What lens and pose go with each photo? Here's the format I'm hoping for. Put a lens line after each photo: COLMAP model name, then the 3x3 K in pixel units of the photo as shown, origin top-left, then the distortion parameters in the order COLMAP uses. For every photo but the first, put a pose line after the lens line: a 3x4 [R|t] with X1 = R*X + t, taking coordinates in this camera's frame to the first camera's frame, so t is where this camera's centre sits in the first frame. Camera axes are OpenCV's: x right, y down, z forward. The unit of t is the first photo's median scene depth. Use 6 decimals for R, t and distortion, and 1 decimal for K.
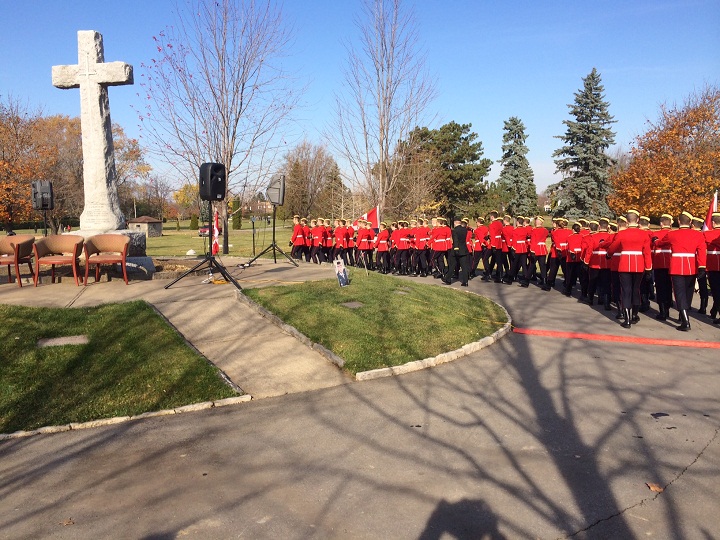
lens RADIAL K [[617.9, 0, 363.1], [0, 617.9, 269.6], [0, 0, 1]] dist [0.055756, -0.080915]
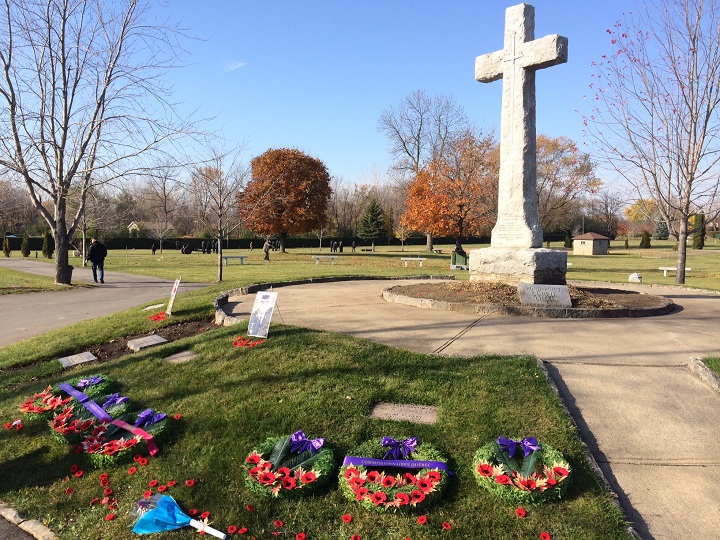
lens RADIAL K [[617.9, 0, 361.2], [0, 617.9, 267.6], [0, 0, 1]] dist [0.055756, -0.080915]
pose [[0.767595, 0.053790, -0.638674, -0.008981], [-0.073020, 0.997323, -0.003764, -0.003342], [0.636762, 0.049525, 0.769468, 0.041184]]
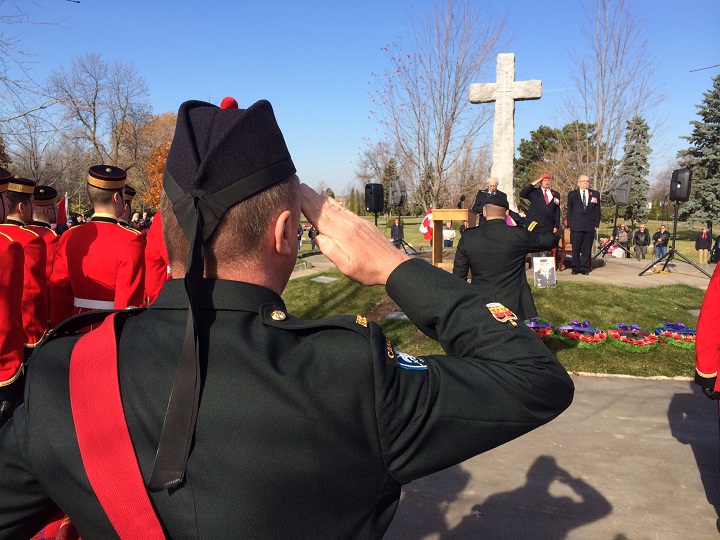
lens RADIAL K [[617.9, 0, 356.6], [0, 617.9, 270.0], [0, 0, 1]] dist [0.055756, -0.080915]
pose [[0.994301, 0.032515, -0.101529, -0.095677], [-0.031848, 0.999459, 0.008182, 0.003212], [0.101740, -0.004902, 0.994799, -0.029966]]
